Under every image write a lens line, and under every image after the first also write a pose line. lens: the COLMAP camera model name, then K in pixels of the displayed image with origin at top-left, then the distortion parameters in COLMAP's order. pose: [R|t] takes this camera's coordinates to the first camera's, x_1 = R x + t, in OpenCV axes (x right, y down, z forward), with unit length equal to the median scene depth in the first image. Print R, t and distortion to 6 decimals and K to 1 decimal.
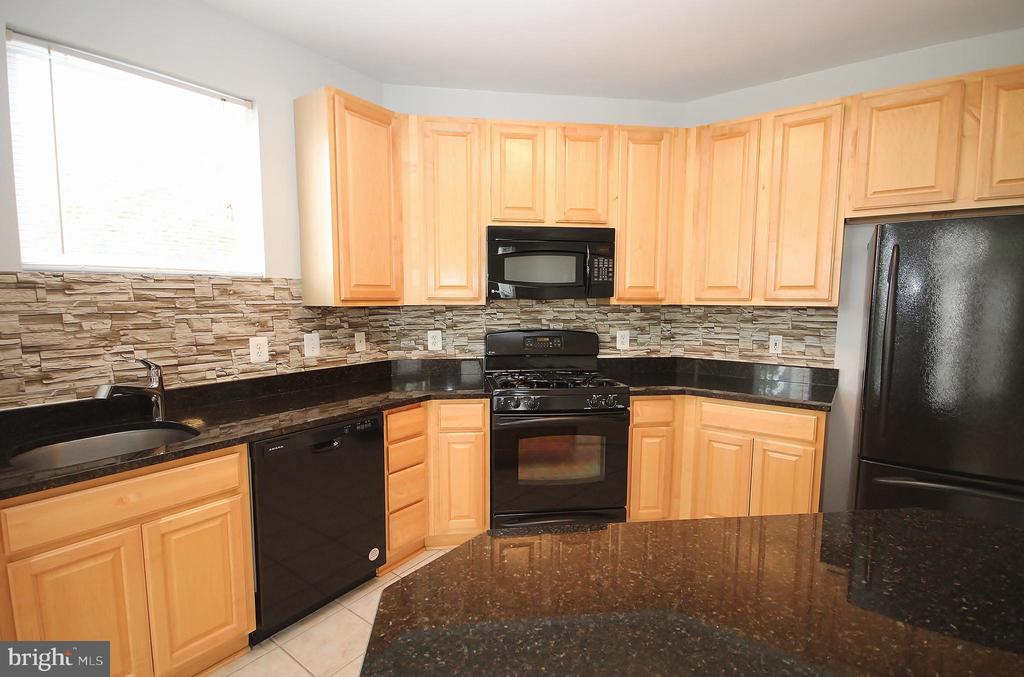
lens RADIAL K [[475.3, 0, 512.8], [0, 475.3, 344.1], [0, 0, 1]] dist [0.004183, -0.006119]
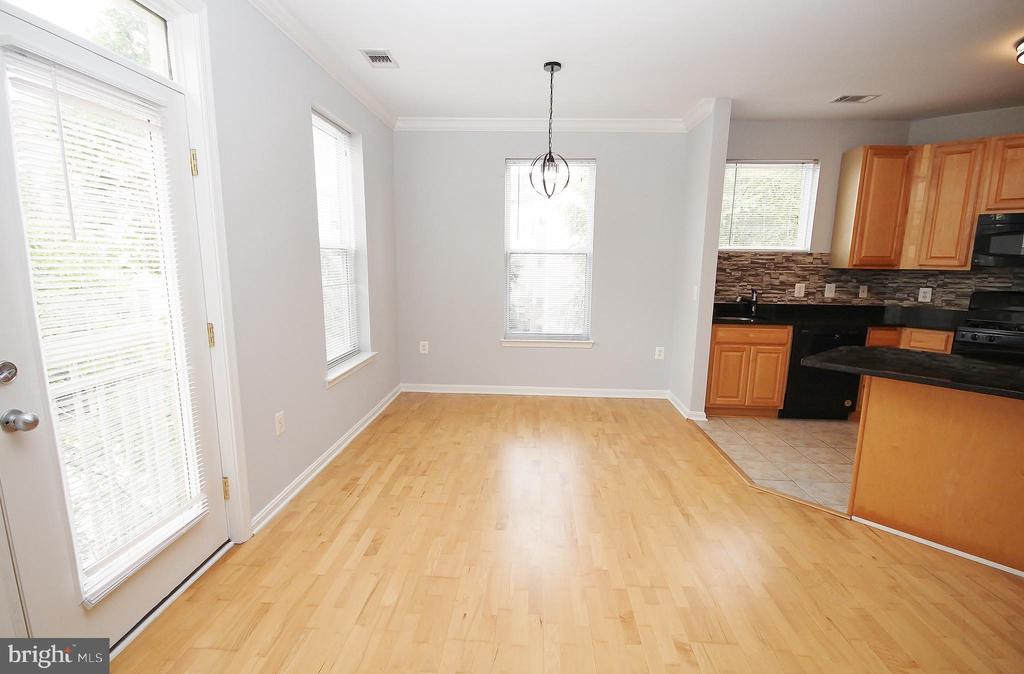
lens RADIAL K [[475.3, 0, 508.1], [0, 475.3, 342.5], [0, 0, 1]] dist [0.004183, -0.006119]
pose [[0.544259, 0.147345, -0.825876, 0.424573], [-0.093676, 0.988972, 0.114711, 0.104673], [0.833671, 0.014932, 0.552060, -0.993668]]
